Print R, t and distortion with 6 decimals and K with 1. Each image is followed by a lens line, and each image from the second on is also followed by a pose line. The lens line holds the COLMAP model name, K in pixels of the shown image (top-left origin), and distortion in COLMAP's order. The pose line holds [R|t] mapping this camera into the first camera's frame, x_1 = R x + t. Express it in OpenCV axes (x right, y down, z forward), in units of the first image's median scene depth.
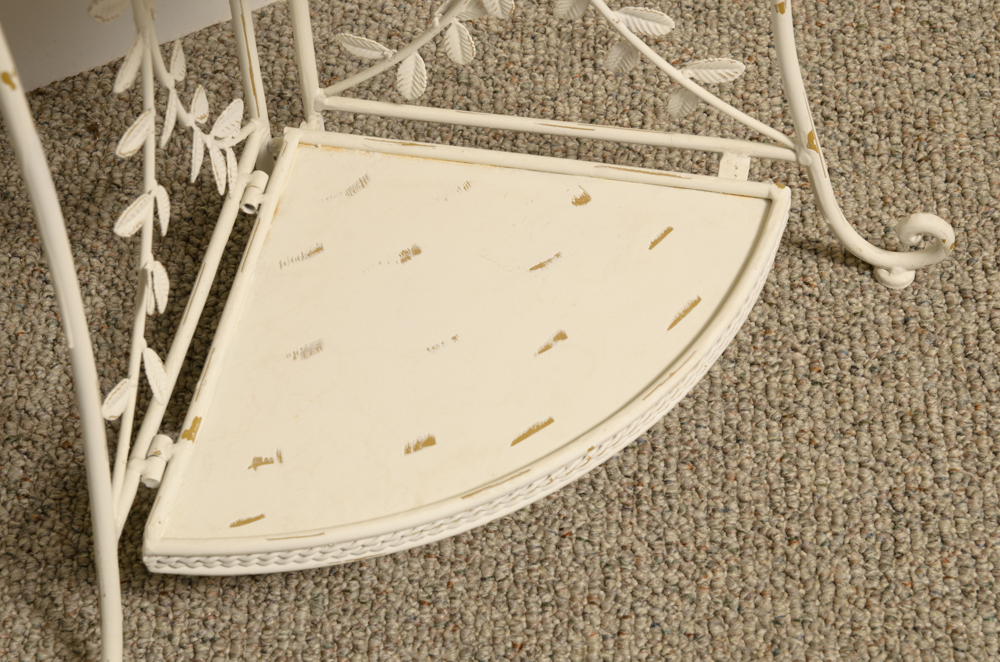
lens RADIAL K [[1915.5, 0, 500.0], [0, 1915.5, 331.0], [0, 0, 1]] dist [0.036106, 0.456767]
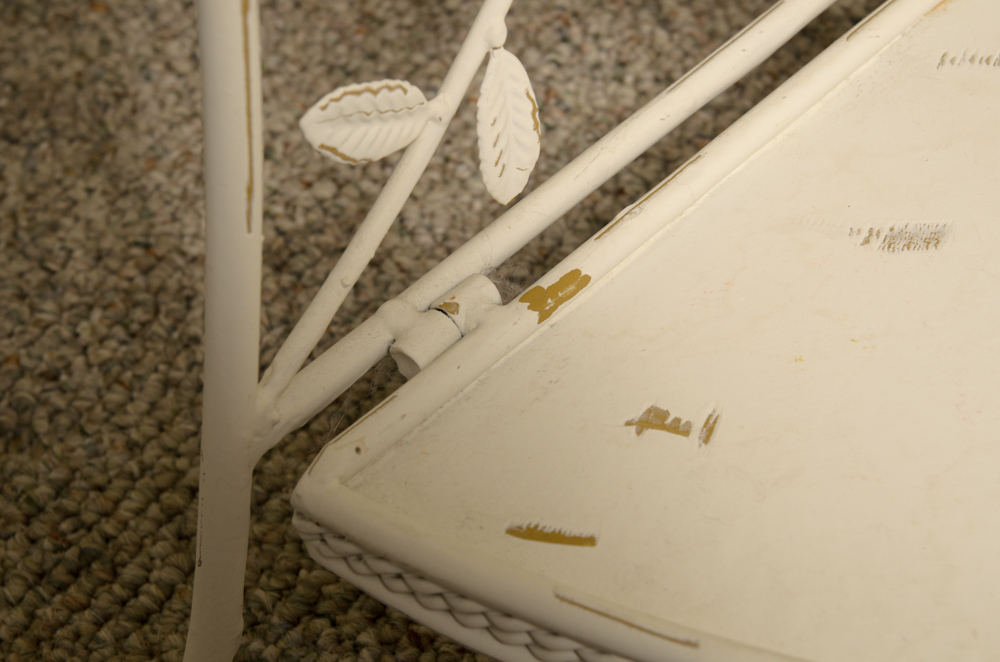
lens RADIAL K [[1915.5, 0, 500.0], [0, 1915.5, 331.0], [0, 0, 1]] dist [0.036106, 0.456767]
pose [[0.833202, 0.352868, -0.425745, 0.009688], [-0.379964, 0.924720, 0.022824, 0.053882], [0.401749, 0.142751, 0.904555, 0.617643]]
